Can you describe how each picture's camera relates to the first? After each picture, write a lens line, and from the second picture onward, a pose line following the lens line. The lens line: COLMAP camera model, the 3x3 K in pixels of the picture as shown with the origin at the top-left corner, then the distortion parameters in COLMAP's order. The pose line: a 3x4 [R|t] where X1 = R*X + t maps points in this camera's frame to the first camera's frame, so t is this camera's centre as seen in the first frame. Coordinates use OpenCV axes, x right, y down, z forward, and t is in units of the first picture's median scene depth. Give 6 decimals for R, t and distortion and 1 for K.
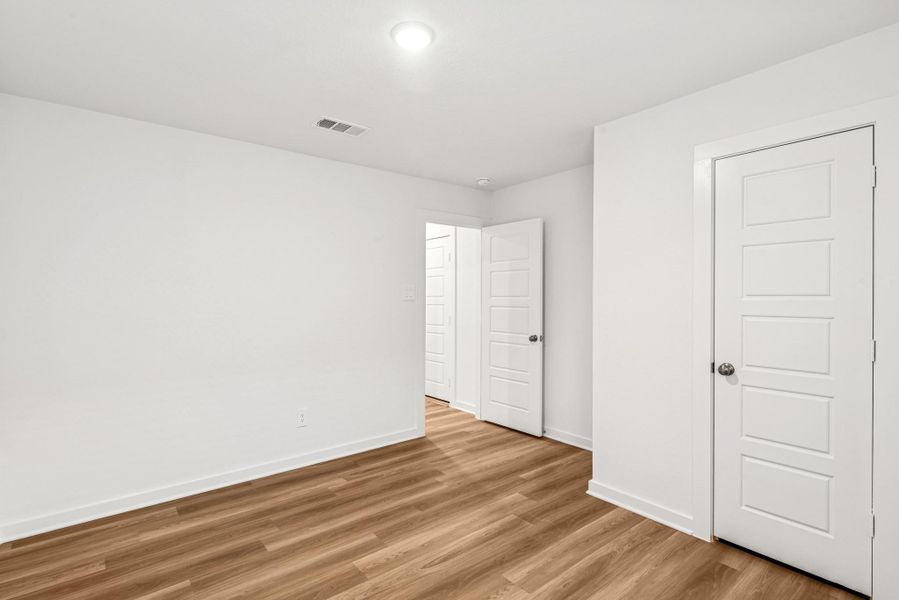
lens RADIAL K [[438.2, 0, 453.5], [0, 438.2, 301.9], [0, 0, 1]] dist [0.001669, -0.000094]
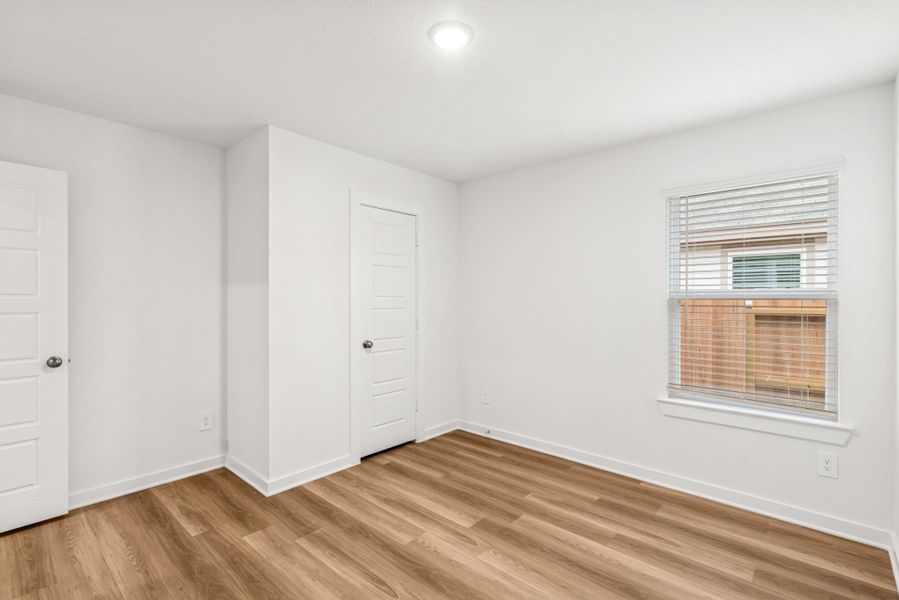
lens RADIAL K [[413.7, 0, 449.5], [0, 413.7, 300.0], [0, 0, 1]] dist [0.001582, 0.000134]
pose [[-0.153578, -0.006133, 0.988118, -0.710179], [0.008856, 0.999932, 0.007583, -0.006915], [-0.988097, 0.009916, -0.153513, 0.780761]]
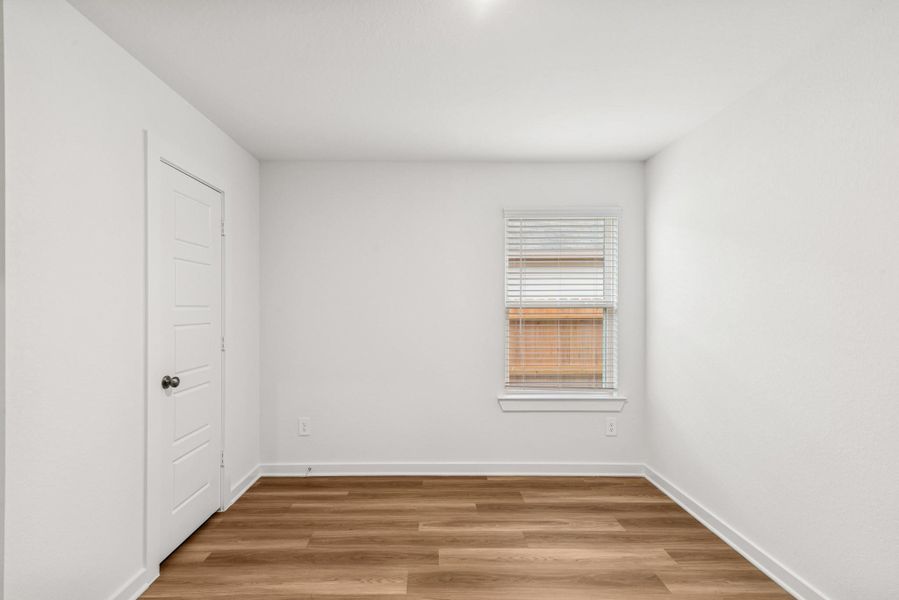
lens RADIAL K [[412.9, 0, 430.6], [0, 412.9, 307.0], [0, 0, 1]] dist [0.017647, -0.000161]
pose [[-0.772904, -0.000586, 0.634522, -0.347079], [0.007738, 0.999917, 0.010349, -0.013375], [-0.634475, 0.012909, -0.772835, 1.119240]]
